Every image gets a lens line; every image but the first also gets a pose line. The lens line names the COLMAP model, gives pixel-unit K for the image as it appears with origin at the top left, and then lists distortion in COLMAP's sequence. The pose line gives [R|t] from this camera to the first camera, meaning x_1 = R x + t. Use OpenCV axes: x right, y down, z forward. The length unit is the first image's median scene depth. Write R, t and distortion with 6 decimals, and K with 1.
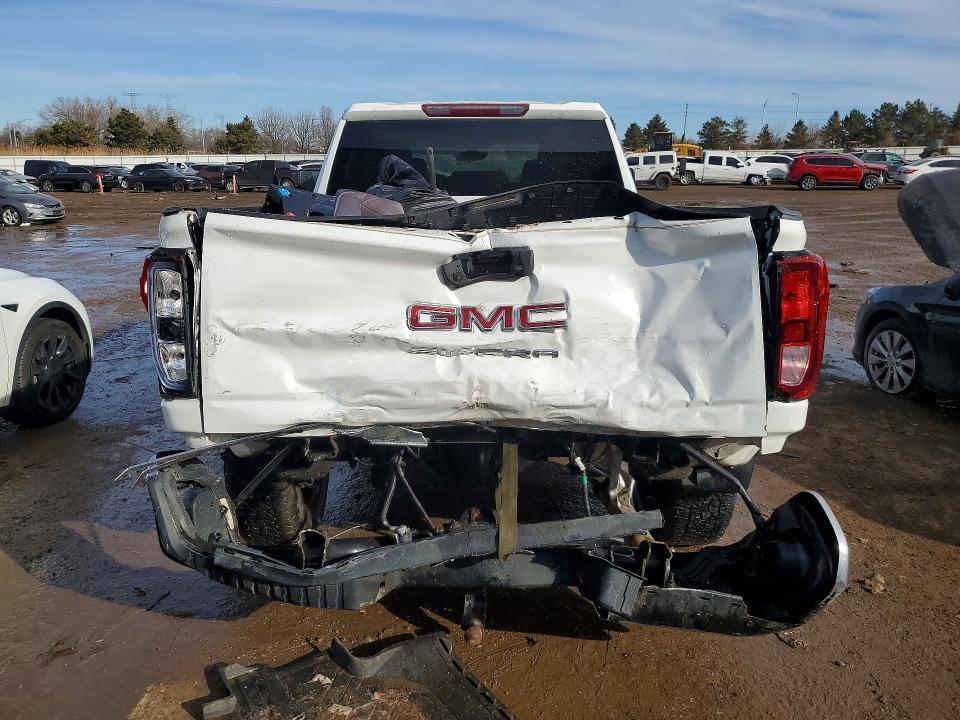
lens RADIAL K [[744.6, 0, 480.0], [0, 744.6, 360.0], [0, 0, 1]] dist [0.038782, -0.003596]
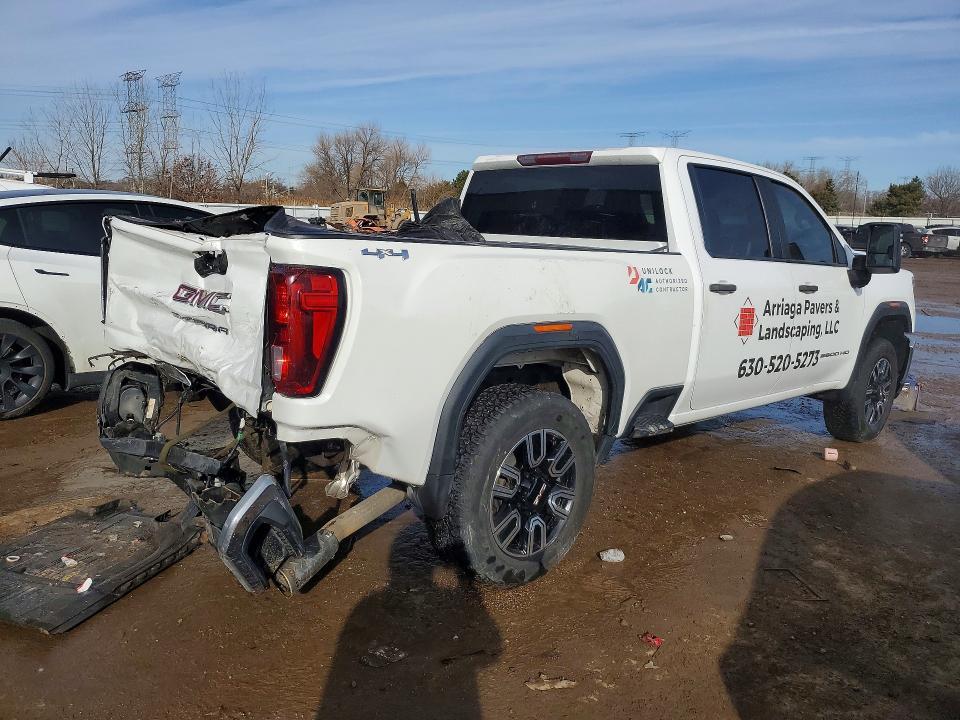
lens RADIAL K [[764.5, 0, 480.0], [0, 764.5, 360.0], [0, 0, 1]] dist [0.004220, 0.009876]
pose [[0.681740, 0.159865, -0.713914, 0.760483], [-0.217558, 0.975988, 0.010797, -0.038901], [0.698497, 0.147957, 0.700150, 0.195693]]
